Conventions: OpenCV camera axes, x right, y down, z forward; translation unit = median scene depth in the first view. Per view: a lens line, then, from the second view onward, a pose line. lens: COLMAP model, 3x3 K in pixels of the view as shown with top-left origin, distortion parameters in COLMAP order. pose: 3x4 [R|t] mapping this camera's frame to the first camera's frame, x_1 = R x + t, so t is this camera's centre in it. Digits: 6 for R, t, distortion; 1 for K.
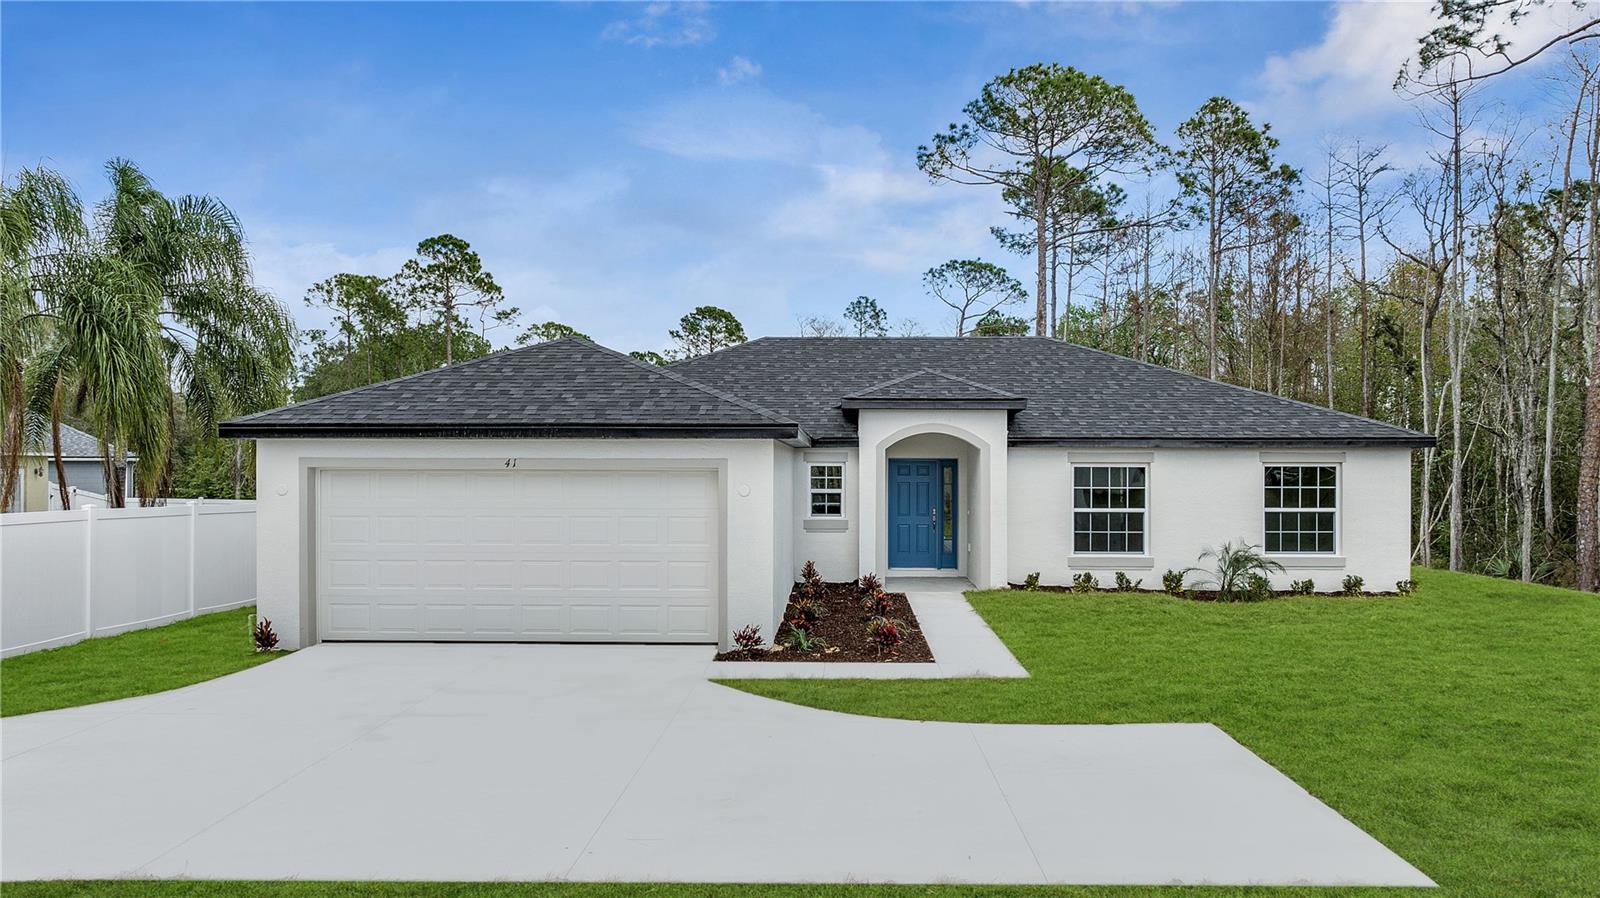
lens RADIAL K [[1140.8, 0, 800.0], [0, 1140.8, 449.0], [0, 0, 1]] dist [-0.027109, -0.000289]
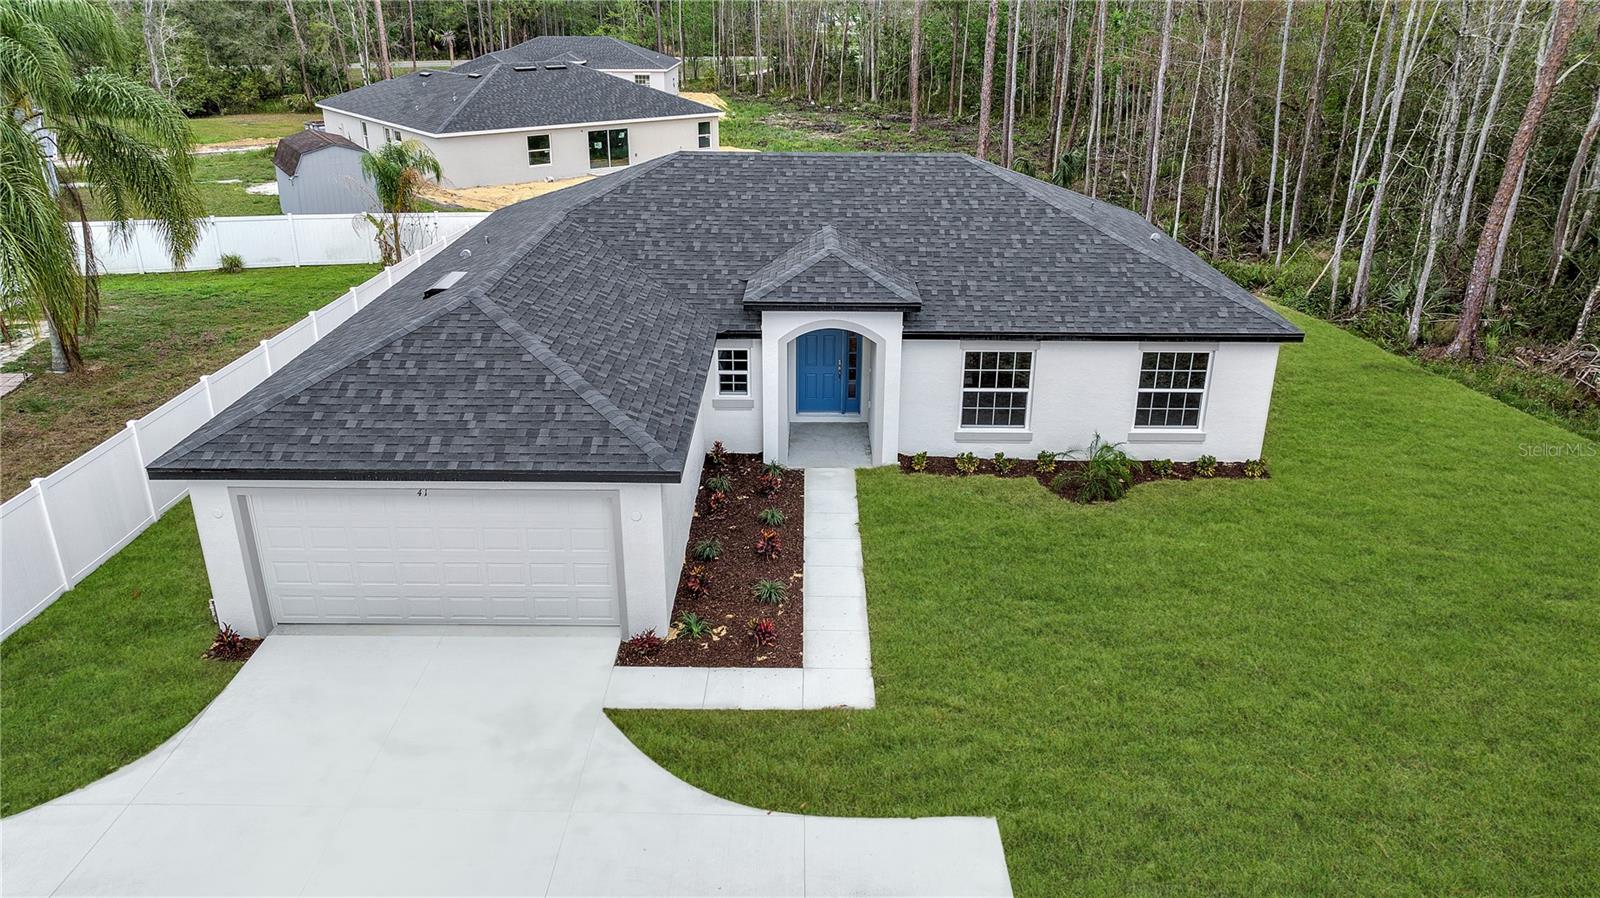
lens RADIAL K [[1133.1, 0, 808.6], [0, 1133.1, 428.2], [0, 0, 1]] dist [-0.022129, -0.001179]
pose [[0.999305, -0.008699, 0.036240, 0.055112], [-0.005786, 0.924378, 0.381433, -0.320135], [-0.036818, -0.381378, 0.923686, 0.001905]]
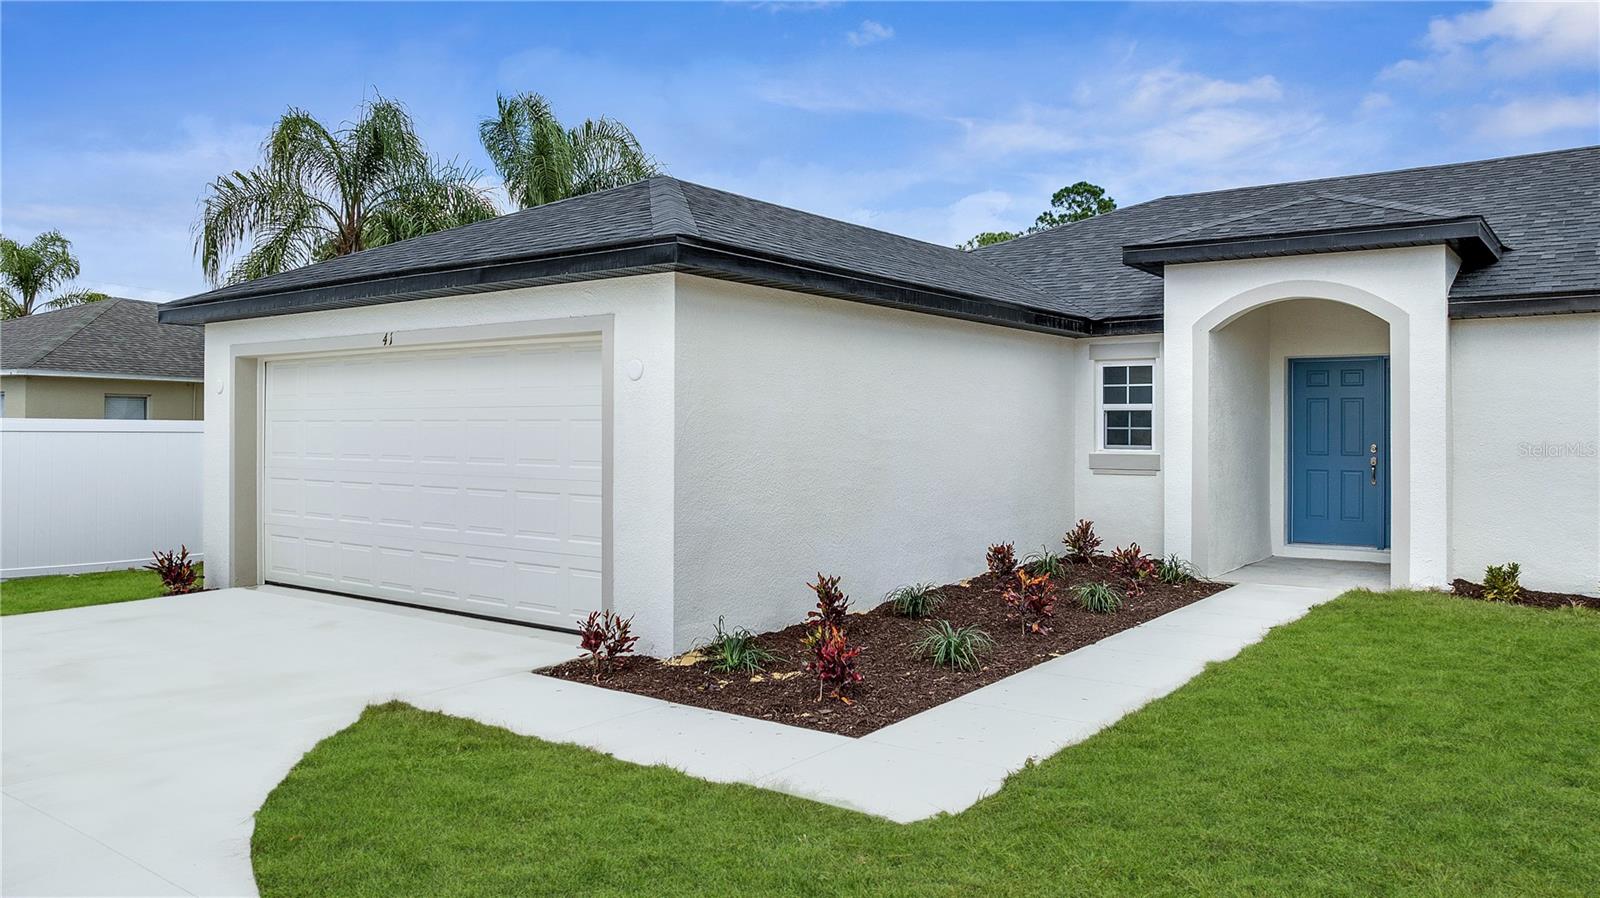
lens RADIAL K [[1133.1, 0, 808.6], [0, 1133.1, 428.2], [0, 0, 1]] dist [-0.022129, -0.001179]
pose [[0.821185, 0.001448, -0.570660, 0.228808], [0.005352, 0.999933, 0.010238, 0.041156], [0.570637, -0.011462, 0.821123, 0.410083]]
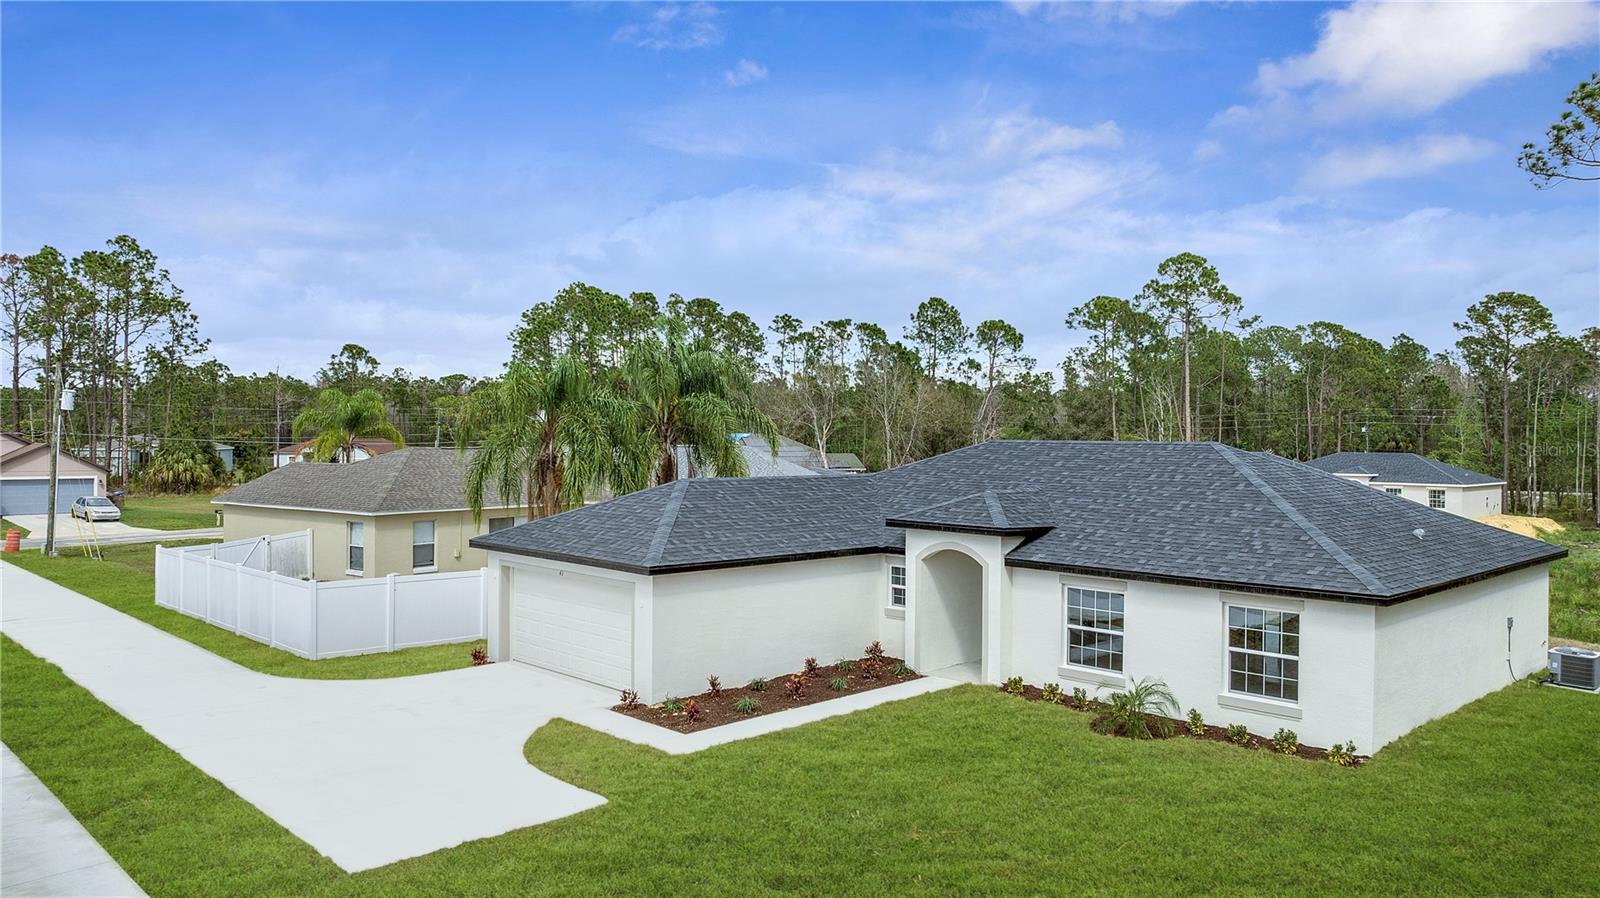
lens RADIAL K [[1133.1, 0, 808.6], [0, 1133.1, 428.2], [0, 0, 1]] dist [-0.022129, -0.001179]
pose [[0.718577, -0.001669, -0.695445, 0.834426], [0.003771, 0.999992, 0.001496, -0.144103], [0.695437, -0.003698, 0.718577, 0.020301]]
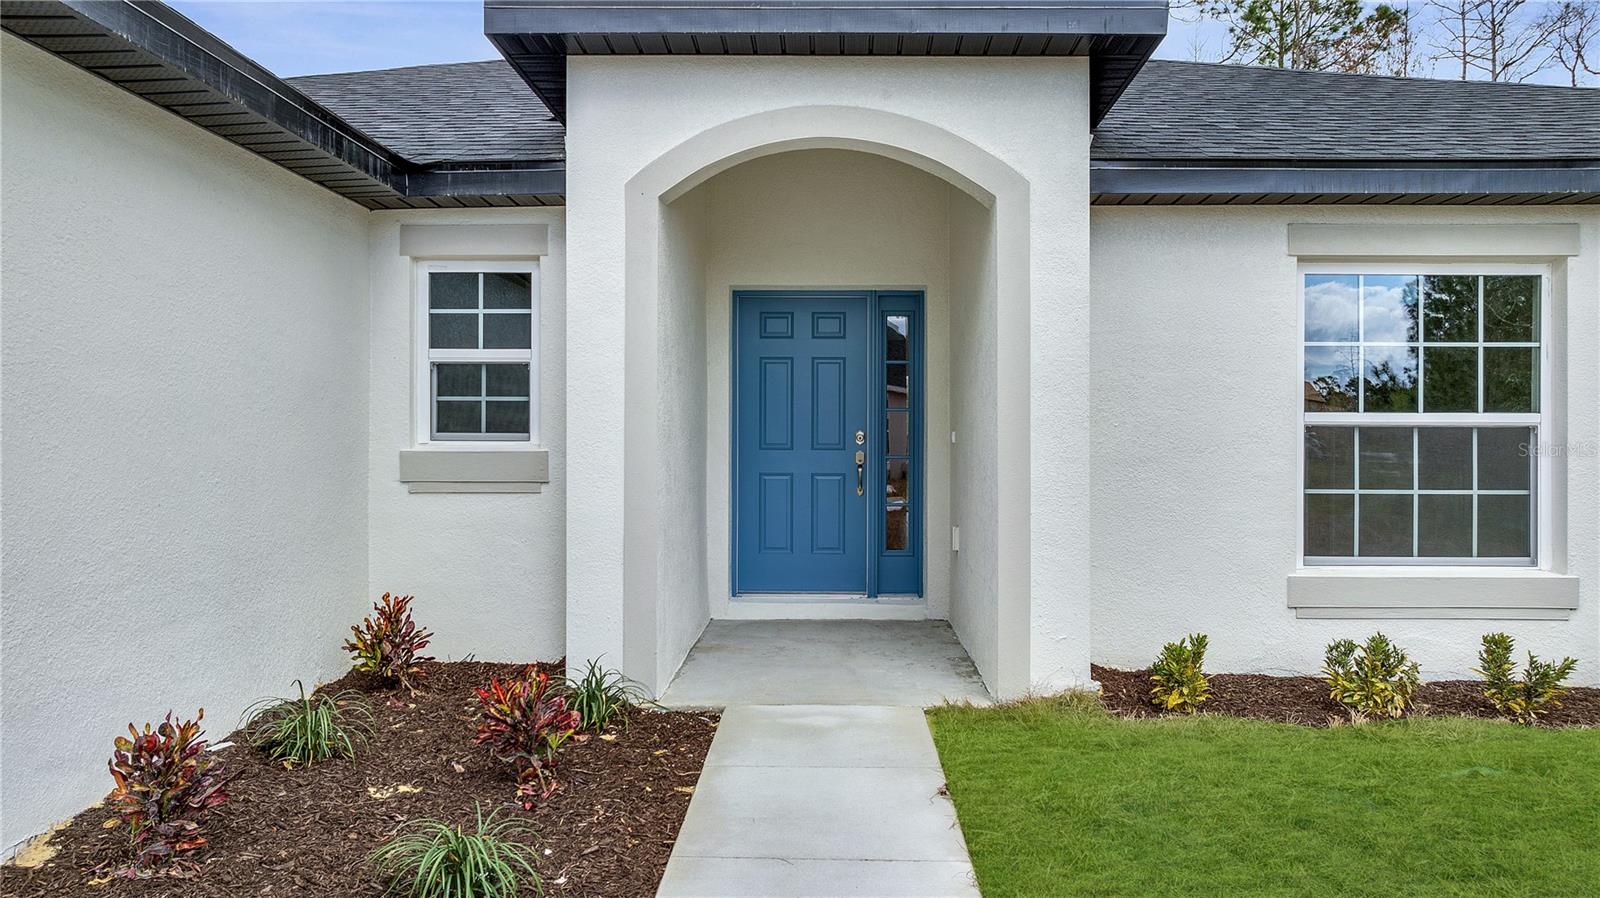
lens RADIAL K [[1133.1, 0, 808.6], [0, 1133.1, 428.2], [0, 0, 1]] dist [-0.022129, -0.001179]
pose [[0.999832, 0.000003, 0.018325, 0.104545], [-0.000184, 0.999951, 0.009882, 0.053193], [-0.018324, -0.009883, 0.999783, 0.704895]]
